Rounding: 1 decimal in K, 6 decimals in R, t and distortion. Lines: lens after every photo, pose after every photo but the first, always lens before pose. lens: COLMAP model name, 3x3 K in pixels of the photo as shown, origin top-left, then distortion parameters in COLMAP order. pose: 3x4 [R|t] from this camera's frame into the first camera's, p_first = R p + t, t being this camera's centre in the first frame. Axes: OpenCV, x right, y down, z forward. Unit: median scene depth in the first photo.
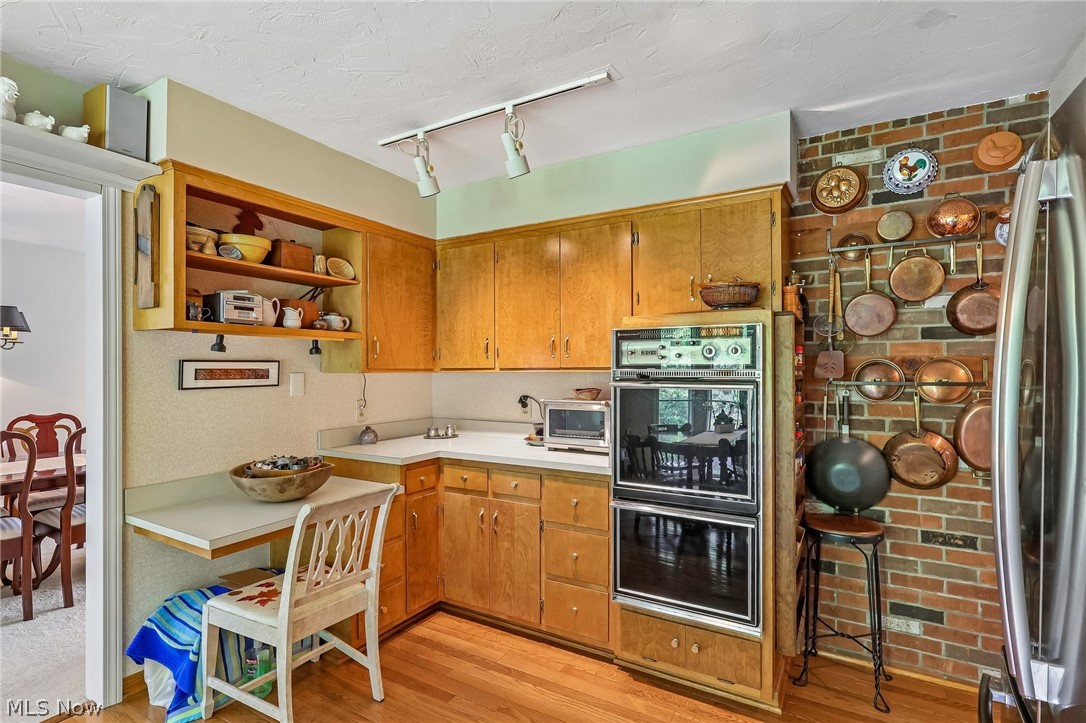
lens RADIAL K [[519.5, 0, 544.9], [0, 519.5, 364.1], [0, 0, 1]] dist [-0.001608, 0.000181]
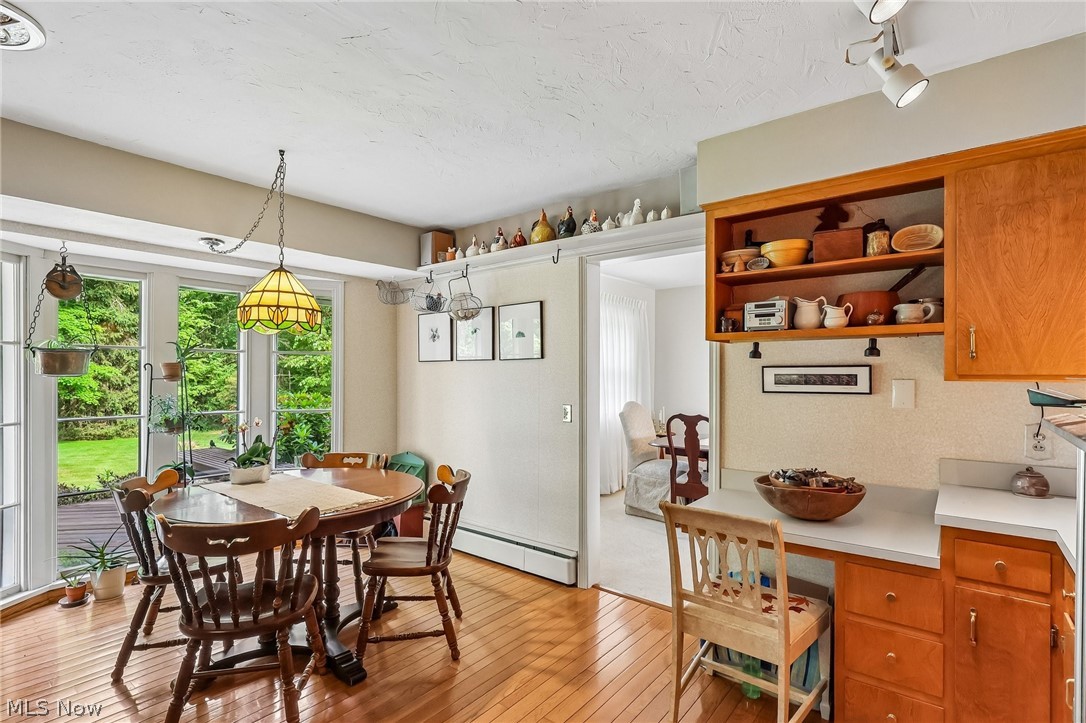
lens RADIAL K [[519.5, 0, 543.6], [0, 519.5, 370.2], [0, 0, 1]] dist [-0.001608, 0.000181]
pose [[-0.129495, -0.006019, -0.991562, 0.429454], [0.006805, 0.999953, -0.006959, 0.004600], [0.991557, -0.007648, -0.129448, 0.607464]]
